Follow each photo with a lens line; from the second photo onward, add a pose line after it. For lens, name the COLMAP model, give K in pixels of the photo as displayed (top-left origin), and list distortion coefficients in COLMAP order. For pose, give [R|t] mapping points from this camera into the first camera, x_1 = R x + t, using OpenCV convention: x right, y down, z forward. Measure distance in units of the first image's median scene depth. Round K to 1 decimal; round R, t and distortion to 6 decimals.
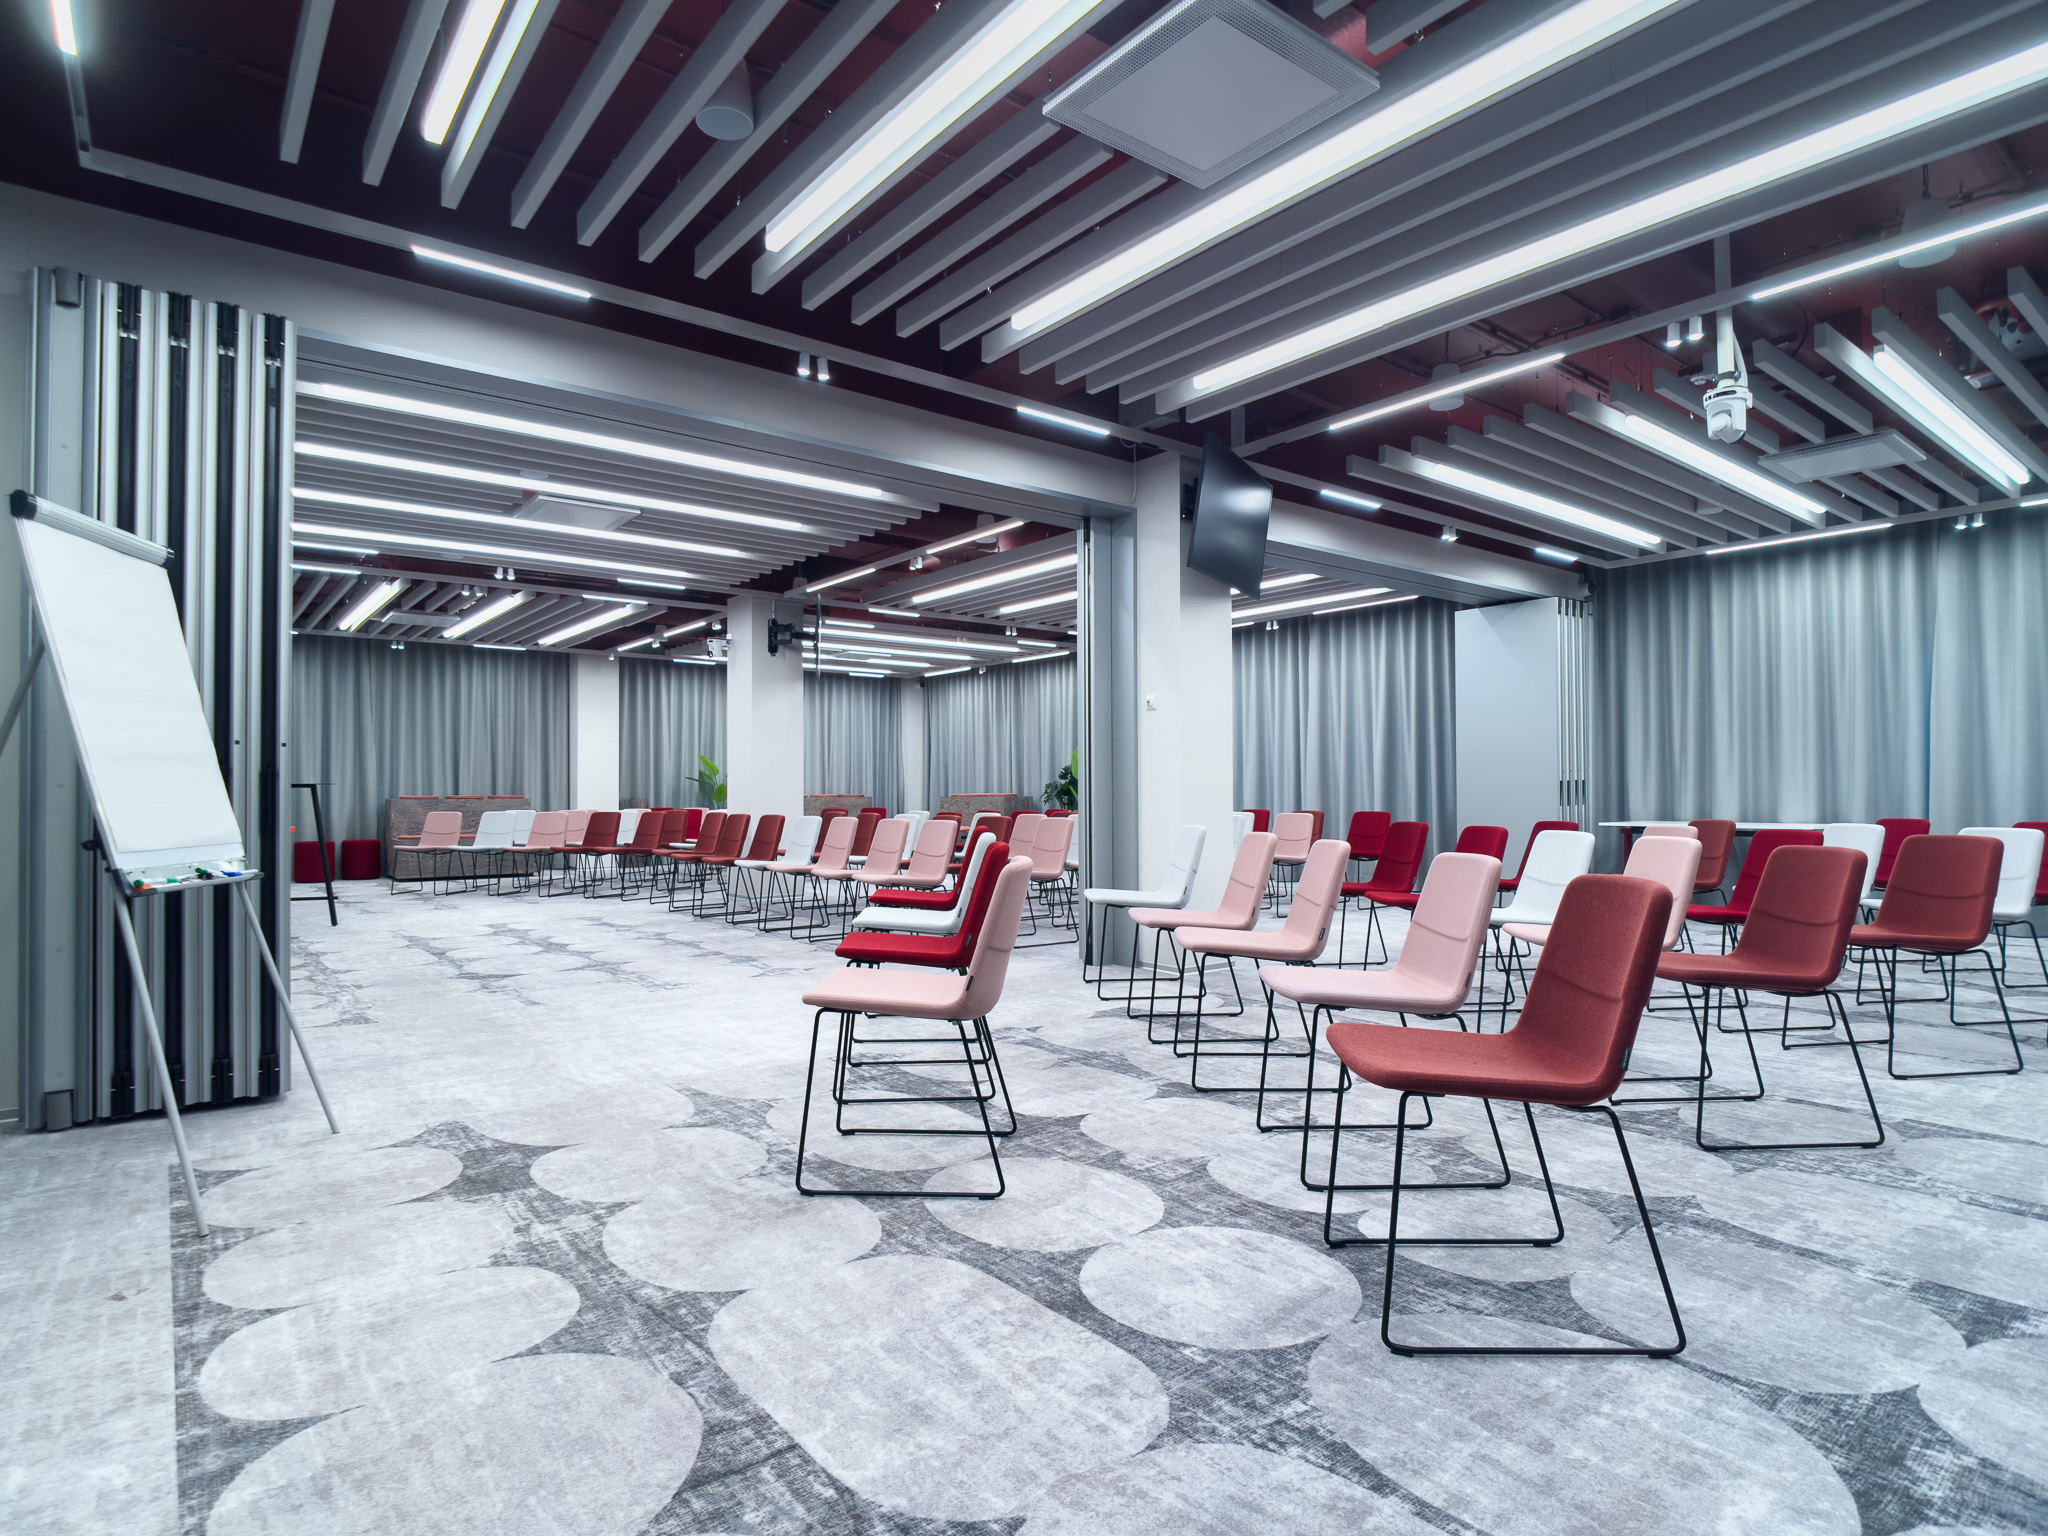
lens RADIAL K [[1090.8, 0, 1017.2], [0, 1090.8, 771.5], [0, 0, 1]] dist [-0.000625, -0.000207]
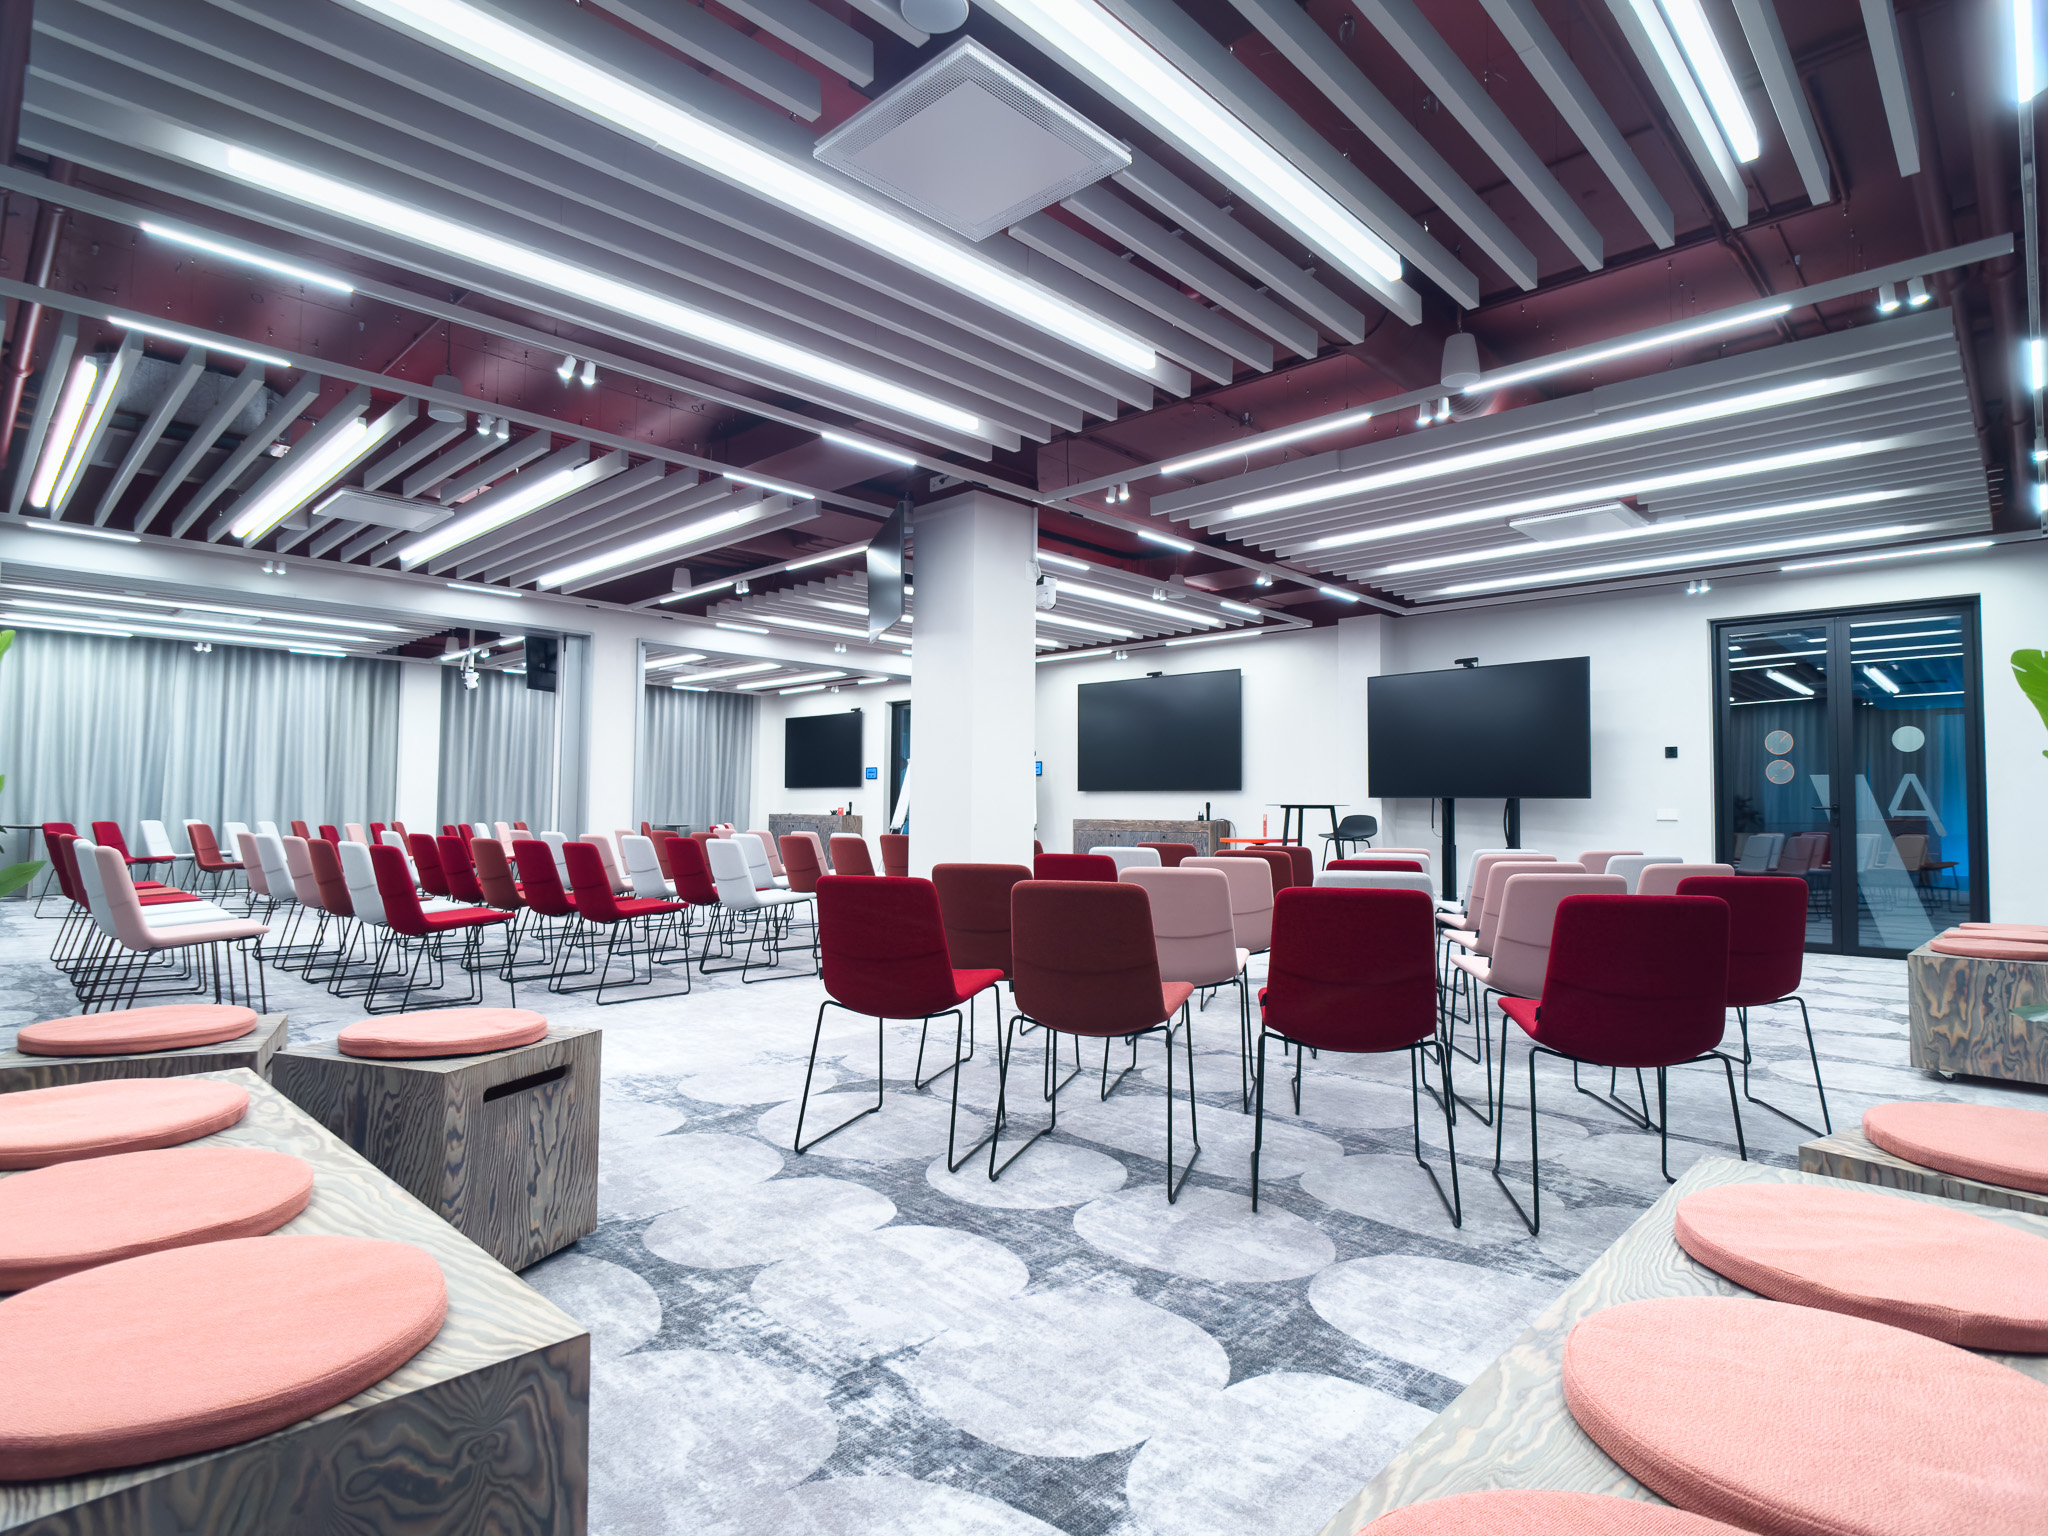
lens RADIAL K [[1090.8, 0, 1017.2], [0, 1090.8, 771.5], [0, 0, 1]] dist [-0.000625, -0.000207]
pose [[-0.990255, -0.007499, -0.139061, 0.348845], [0.000039, 0.998534, -0.054130, 0.034100], [0.139263, -0.053608, -0.988803, 2.130280]]
